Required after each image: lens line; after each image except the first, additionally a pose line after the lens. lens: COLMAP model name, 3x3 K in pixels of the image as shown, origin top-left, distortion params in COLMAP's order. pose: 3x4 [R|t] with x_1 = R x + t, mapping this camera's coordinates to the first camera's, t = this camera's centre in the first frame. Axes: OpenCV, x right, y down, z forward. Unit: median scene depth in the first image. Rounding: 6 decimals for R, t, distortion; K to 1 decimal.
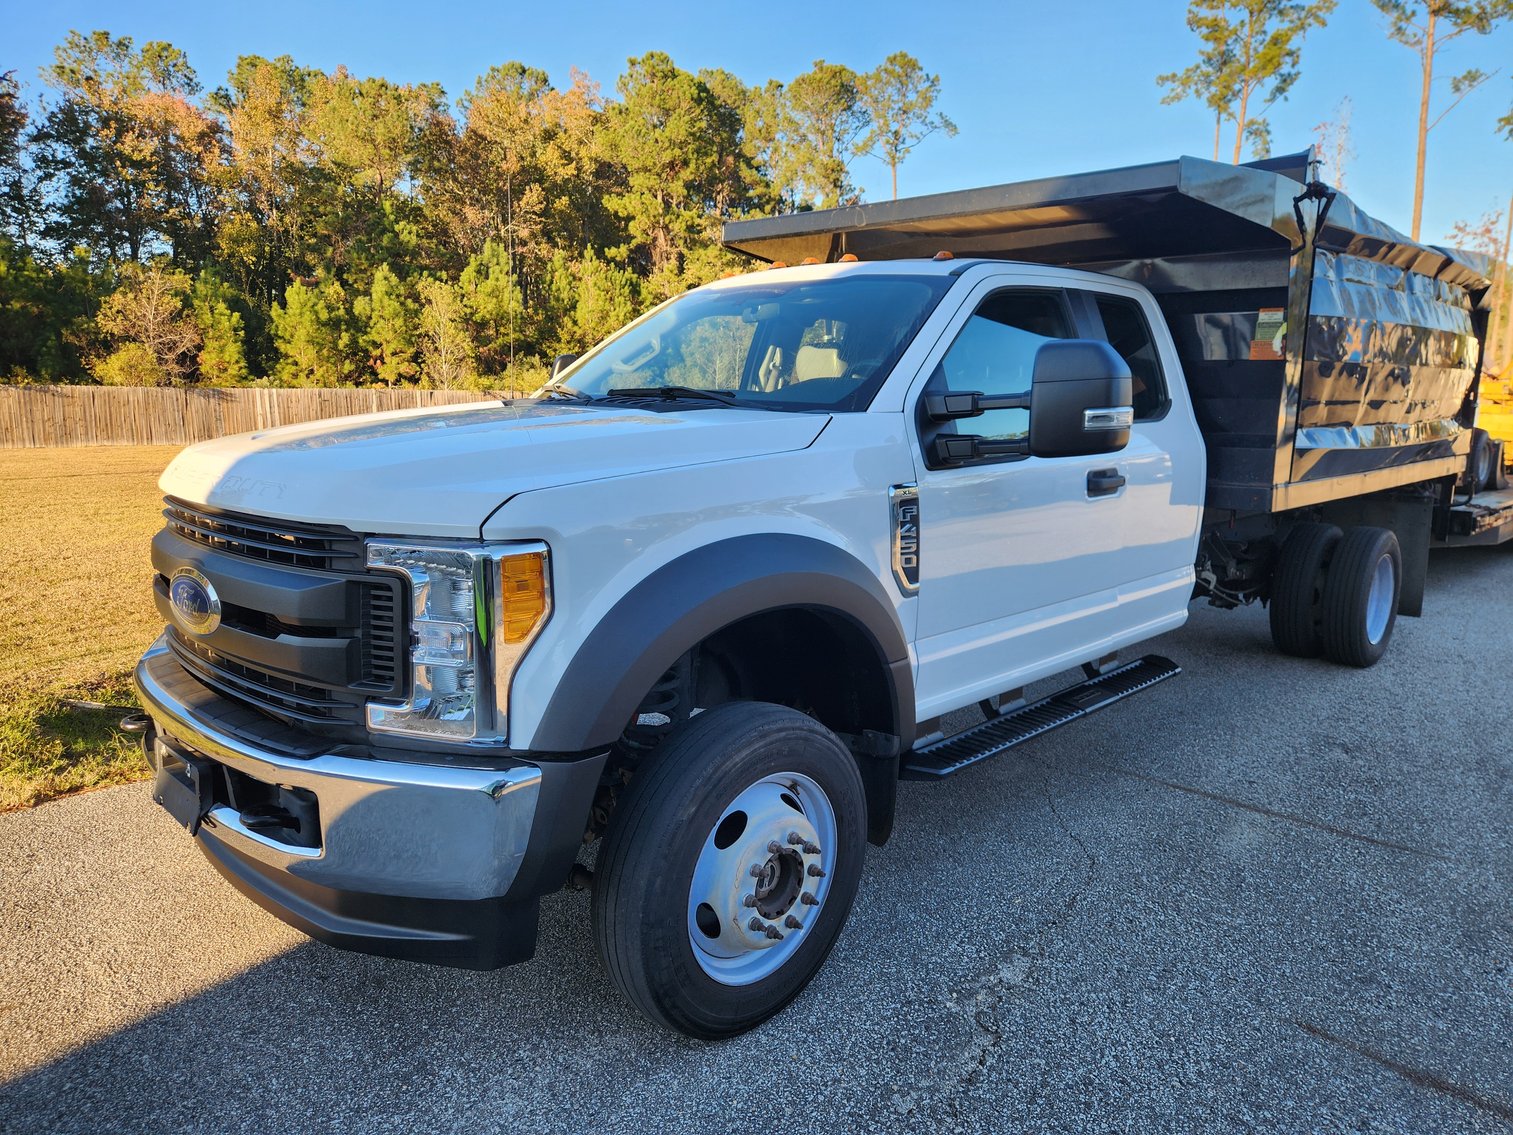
lens RADIAL K [[1026.8, 0, 756.5], [0, 1026.8, 567.5], [0, 0, 1]] dist [0.078300, -0.067677]
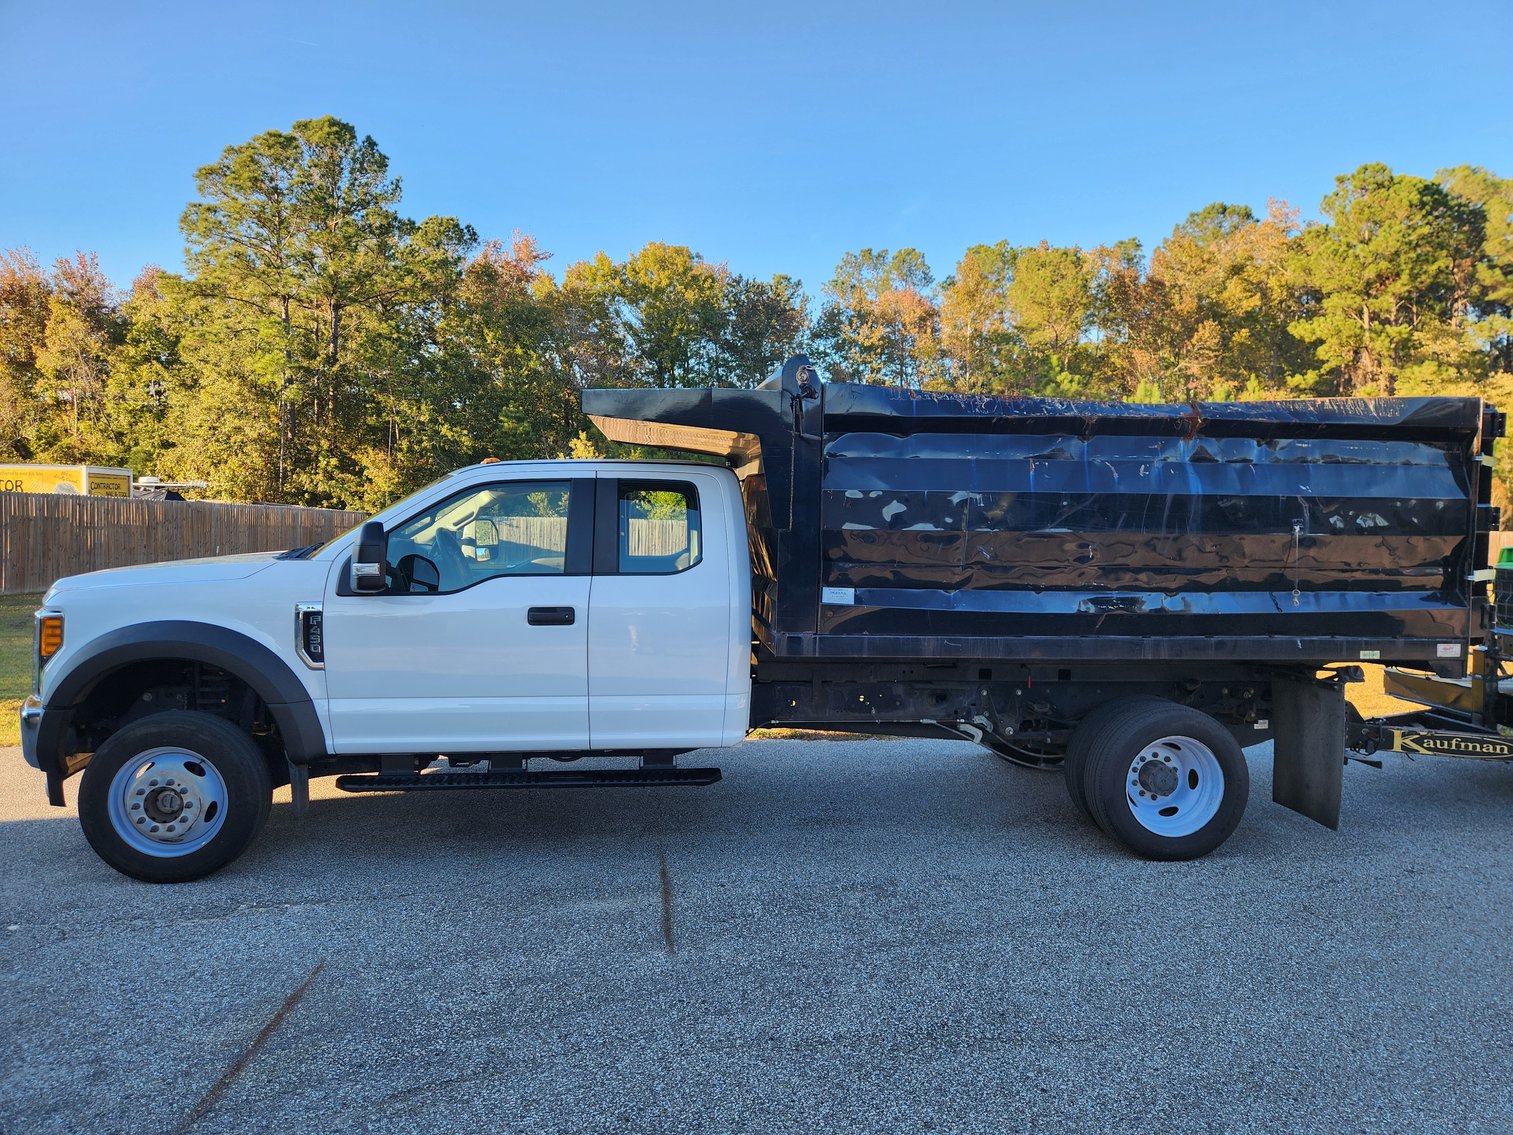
lens RADIAL K [[1026.8, 0, 756.5], [0, 1026.8, 567.5], [0, 0, 1]] dist [0.078300, -0.067677]
pose [[0.768895, 0.034488, -0.638444, 0.106875], [-0.115107, 0.989696, -0.085163, -0.004539], [0.628928, 0.138971, 0.764942, 0.007959]]
